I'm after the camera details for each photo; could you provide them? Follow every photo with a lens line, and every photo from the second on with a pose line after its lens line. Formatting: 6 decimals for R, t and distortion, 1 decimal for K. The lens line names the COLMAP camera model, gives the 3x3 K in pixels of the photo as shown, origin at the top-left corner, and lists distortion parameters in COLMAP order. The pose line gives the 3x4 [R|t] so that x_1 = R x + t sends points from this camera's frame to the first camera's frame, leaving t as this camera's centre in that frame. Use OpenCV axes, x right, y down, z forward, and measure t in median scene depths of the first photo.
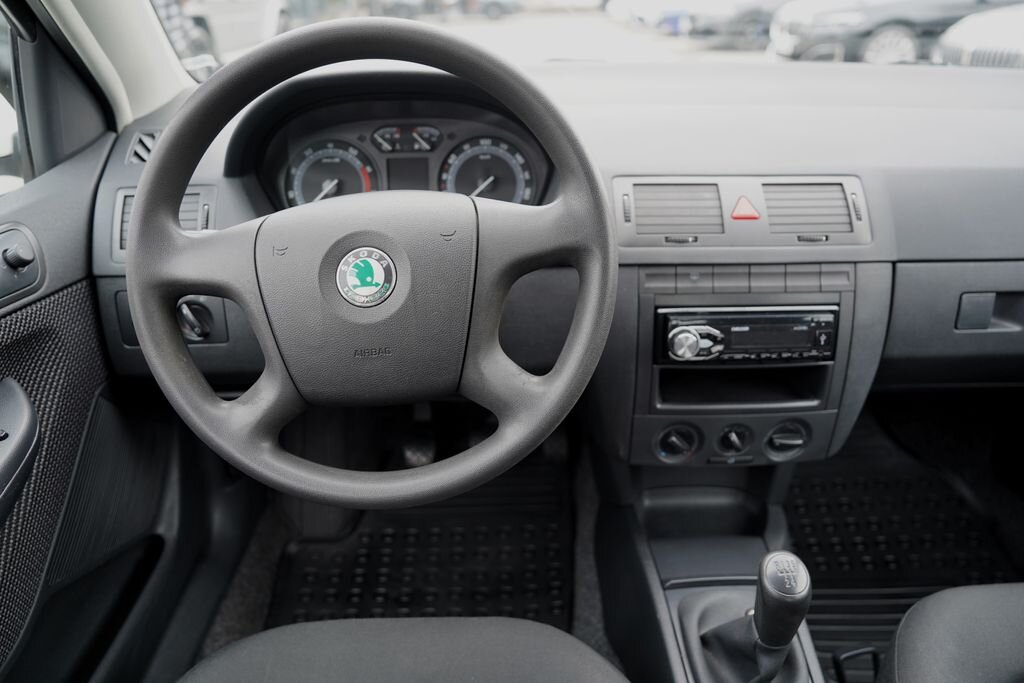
lens RADIAL K [[696.3, 0, 536.6], [0, 696.3, 319.5], [0, 0, 1]] dist [-0.066657, 0.039945]
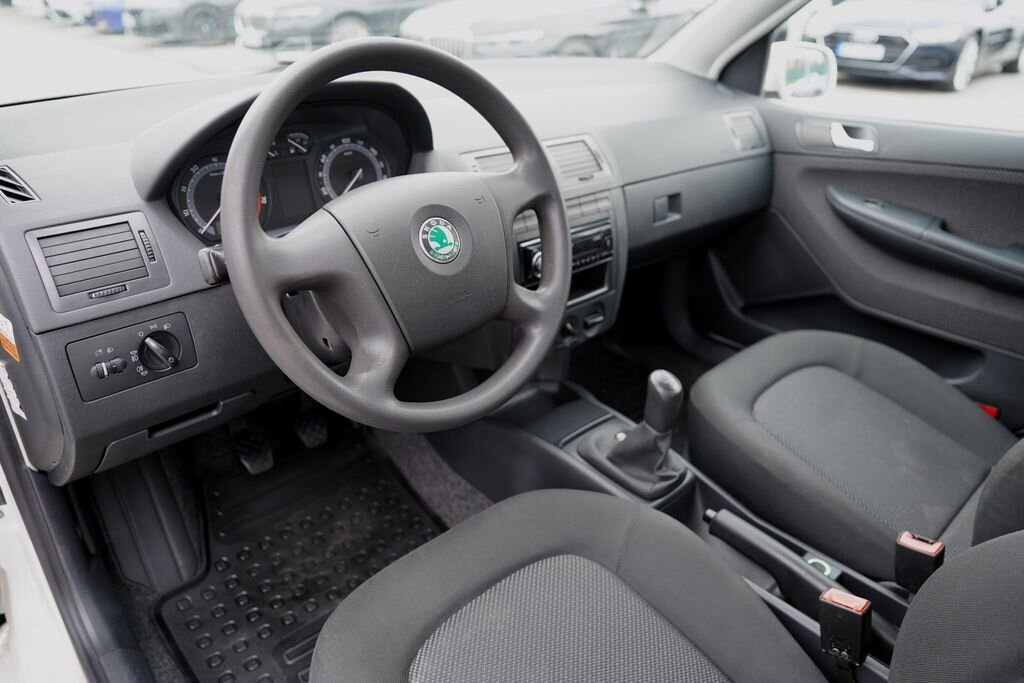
lens RADIAL K [[696.3, 0, 519.5], [0, 696.3, 333.4], [0, 0, 1]] dist [-0.066657, 0.039945]
pose [[0.764746, -0.272785, 0.583740, -0.618502], [0.256425, 0.959976, 0.112665, -0.001578], [-0.591109, 0.063525, 0.804086, -0.081120]]
